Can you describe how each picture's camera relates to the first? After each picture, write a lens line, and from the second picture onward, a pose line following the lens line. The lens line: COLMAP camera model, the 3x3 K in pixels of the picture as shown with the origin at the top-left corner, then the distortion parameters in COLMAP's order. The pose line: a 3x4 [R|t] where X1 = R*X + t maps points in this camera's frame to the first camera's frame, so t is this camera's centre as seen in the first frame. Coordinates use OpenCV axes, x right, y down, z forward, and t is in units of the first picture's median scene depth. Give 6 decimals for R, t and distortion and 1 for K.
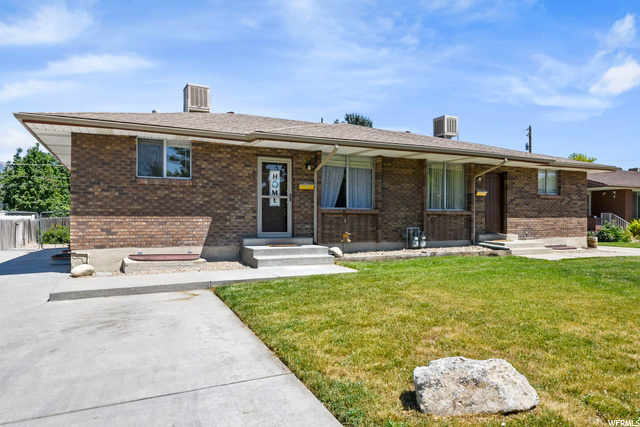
lens RADIAL K [[443.4, 0, 319.9], [0, 443.4, 216.1], [0, 0, 1]] dist [0.006510, 0.000581]
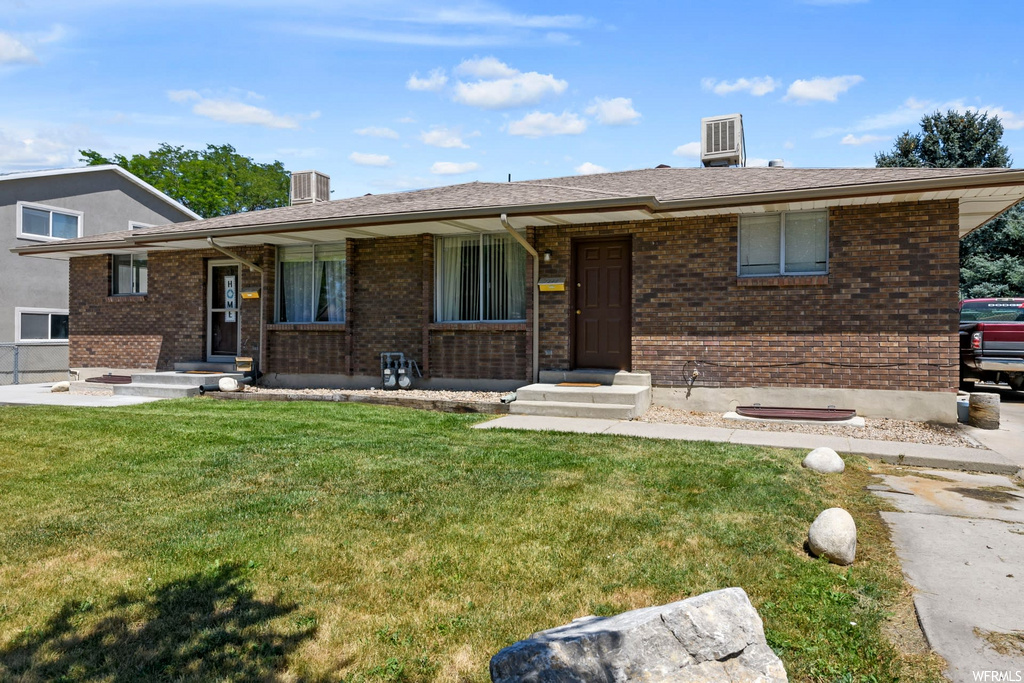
lens RADIAL K [[709.5, 0, 511.8], [0, 709.5, 338.3], [0, 0, 1]] dist [0.006510, 0.000581]
pose [[0.643127, -0.001712, -0.765758, 1.155204], [0.003358, 0.999994, 0.000584, 0.007000], [0.765752, -0.002947, 0.643129, 0.574210]]
